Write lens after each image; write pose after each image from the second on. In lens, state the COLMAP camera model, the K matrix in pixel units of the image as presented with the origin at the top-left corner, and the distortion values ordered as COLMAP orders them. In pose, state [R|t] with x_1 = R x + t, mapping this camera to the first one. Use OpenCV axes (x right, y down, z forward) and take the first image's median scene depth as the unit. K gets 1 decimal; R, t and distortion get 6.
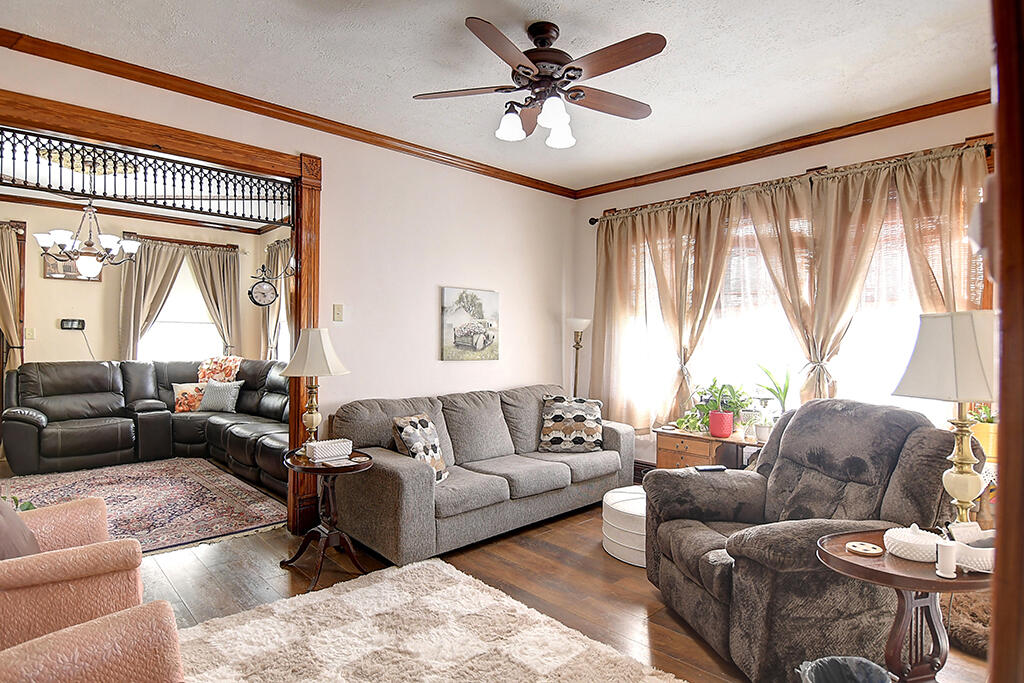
lens RADIAL K [[551.8, 0, 508.8], [0, 551.8, 343.1], [0, 0, 1]] dist [-0.008063, -0.000747]
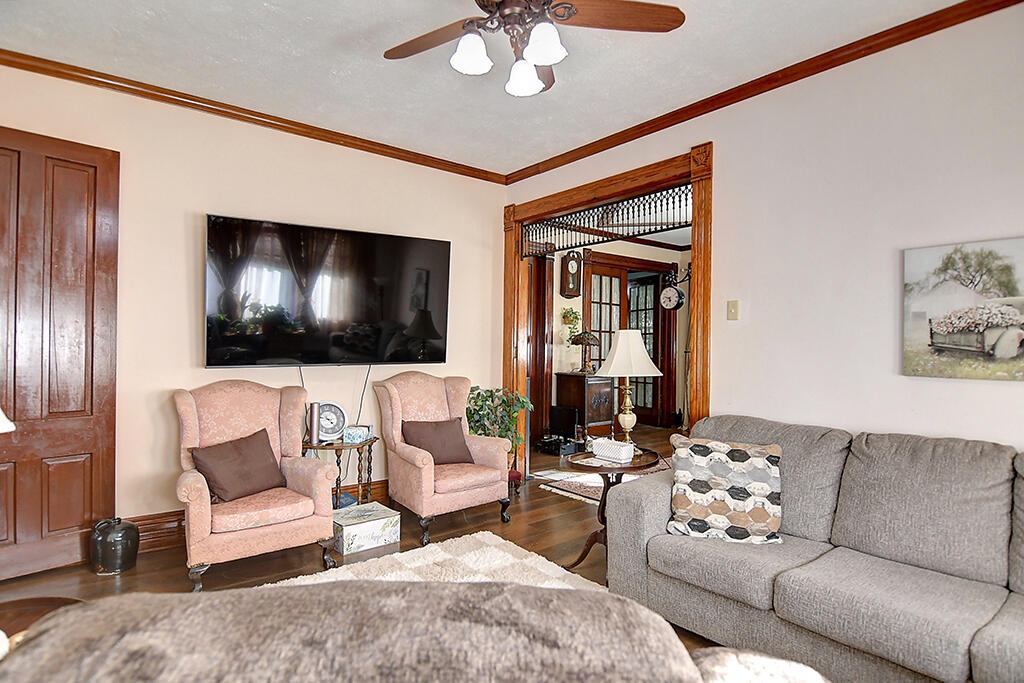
lens RADIAL K [[551.8, 0, 512.7], [0, 551.8, 343.3], [0, 0, 1]] dist [-0.008063, -0.000747]
pose [[-0.074256, -0.005673, -0.997223, 0.480806], [-0.002798, 0.999981, -0.005480, 0.001496], [0.997235, 0.002383, -0.074271, 0.609363]]
